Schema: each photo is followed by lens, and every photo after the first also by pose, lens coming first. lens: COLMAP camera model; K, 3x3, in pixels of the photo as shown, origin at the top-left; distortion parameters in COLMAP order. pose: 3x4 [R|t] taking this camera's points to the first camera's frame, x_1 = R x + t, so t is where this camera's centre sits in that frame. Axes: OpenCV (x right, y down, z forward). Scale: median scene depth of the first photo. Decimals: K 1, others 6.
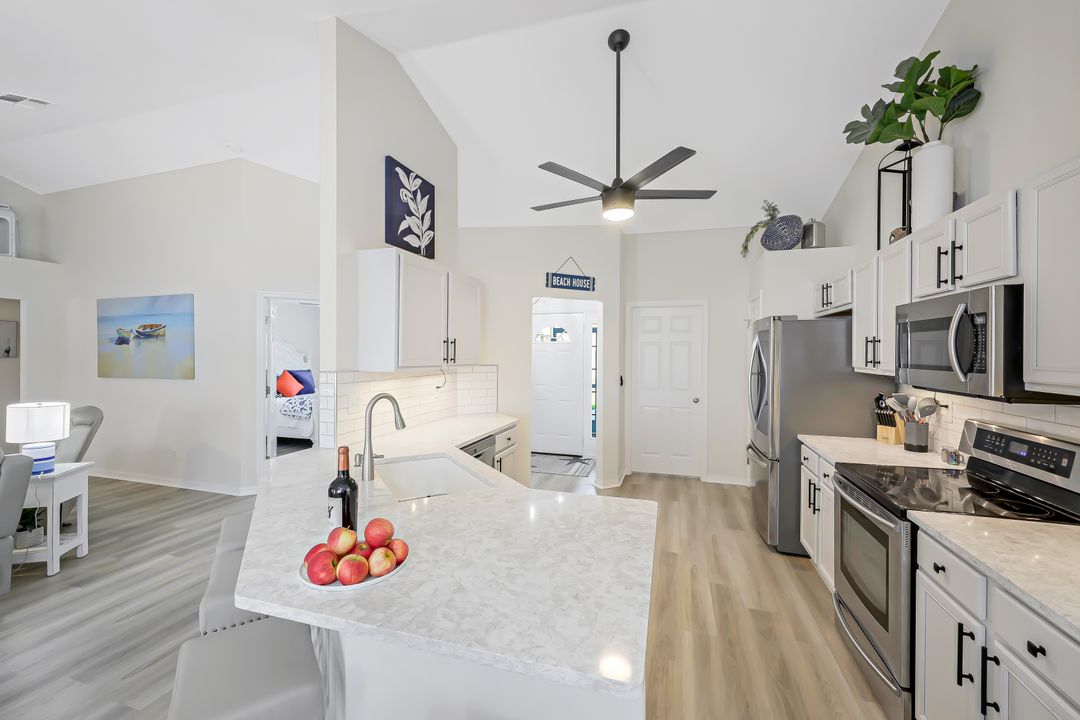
lens RADIAL K [[438.9, 0, 541.7], [0, 438.9, 355.8], [0, 0, 1]] dist [-0.001283, -0.000253]
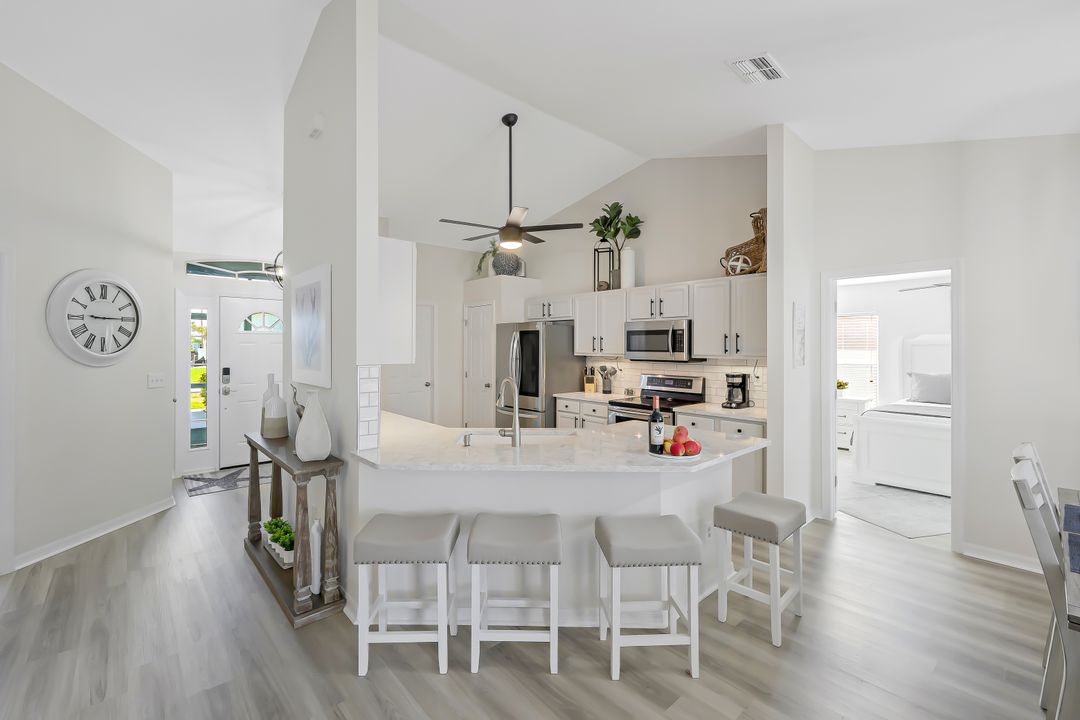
lens RADIAL K [[454.6, 0, 537.1], [0, 454.6, 349.6], [0, 0, 1]] dist [-0.000092, -0.000054]
pose [[0.527759, -0.003790, 0.849386, -0.980699], [0.002735, 0.999992, 0.002763, 0.007338], [-0.849390, 0.000864, 0.527765, 0.158239]]
